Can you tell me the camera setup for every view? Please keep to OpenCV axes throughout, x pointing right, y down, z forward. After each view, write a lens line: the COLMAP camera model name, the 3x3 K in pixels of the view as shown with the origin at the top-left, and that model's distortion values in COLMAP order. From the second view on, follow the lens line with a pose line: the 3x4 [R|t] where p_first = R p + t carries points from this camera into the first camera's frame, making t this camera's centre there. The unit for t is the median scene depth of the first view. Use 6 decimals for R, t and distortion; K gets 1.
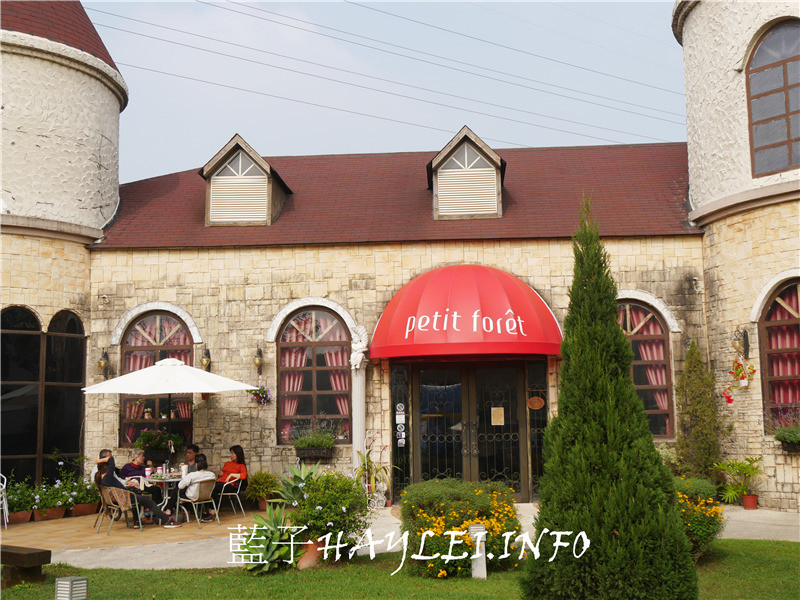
lens RADIAL K [[1093.0, 0, 396.5], [0, 1093.0, 296.7], [0, 0, 1]] dist [0.023469, 0.000000]
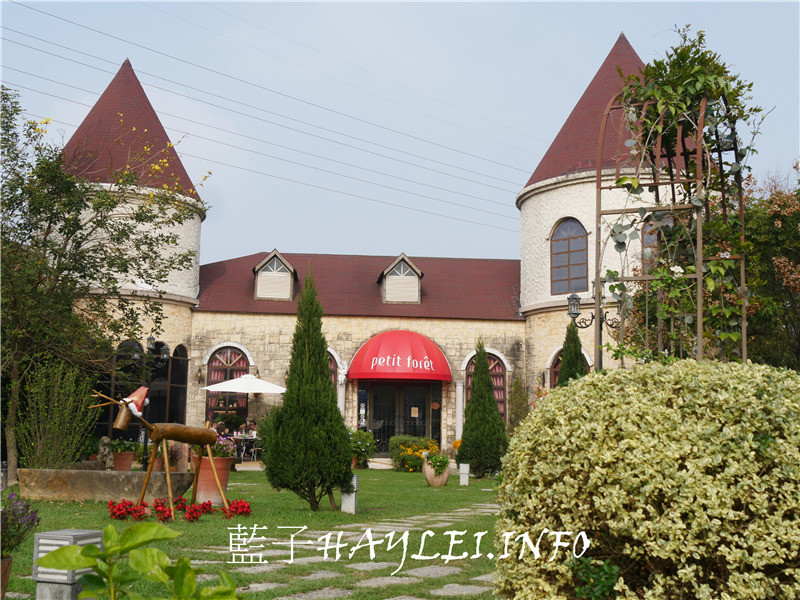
lens RADIAL K [[1093.0, 0, 402.4], [0, 1093.0, 301.3], [0, 0, 1]] dist [0.023469, 0.000000]
pose [[0.987801, 0.052070, 0.146761, -0.209359], [-0.050604, 0.998625, -0.013710, -0.052493], [-0.147273, 0.006116, 0.989077, -0.834438]]
